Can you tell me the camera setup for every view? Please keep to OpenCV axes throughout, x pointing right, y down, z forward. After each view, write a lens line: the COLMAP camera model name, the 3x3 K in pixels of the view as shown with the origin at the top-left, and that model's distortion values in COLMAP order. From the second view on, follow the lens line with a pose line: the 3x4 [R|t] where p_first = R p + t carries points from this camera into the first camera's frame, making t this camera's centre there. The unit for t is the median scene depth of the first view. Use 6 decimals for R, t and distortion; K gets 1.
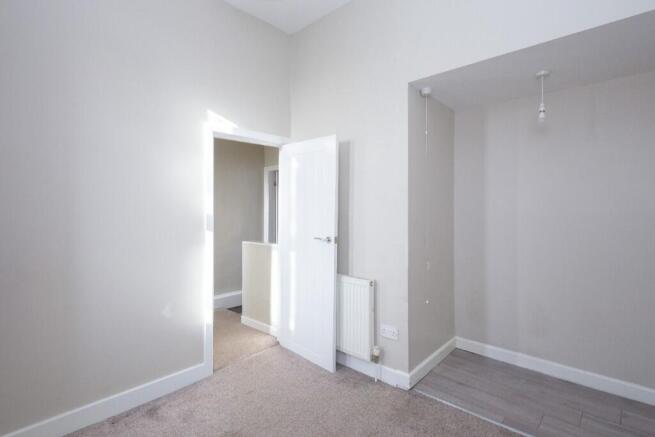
lens RADIAL K [[323.0, 0, 327.7], [0, 323.0, 214.2], [0, 0, 1]] dist [0.012549, 0.000119]
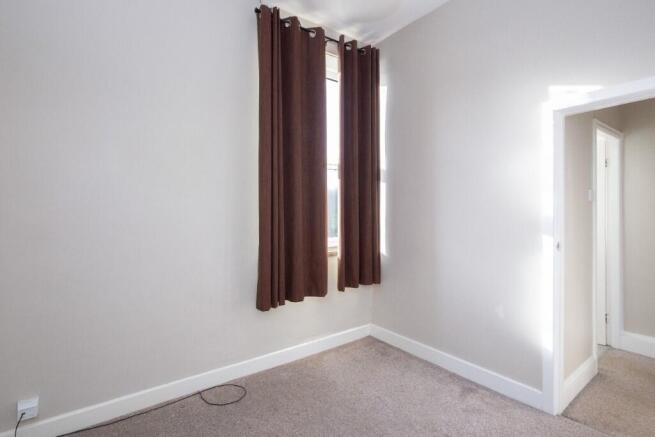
lens RADIAL K [[323.0, 0, 327.7], [0, 323.0, 214.9], [0, 0, 1]] dist [0.012549, 0.000119]
pose [[-0.181226, 0.023053, -0.983171, 0.550618], [-0.015615, 0.999532, 0.026315, -0.013812], [0.983317, 0.020121, -0.180781, 0.621143]]
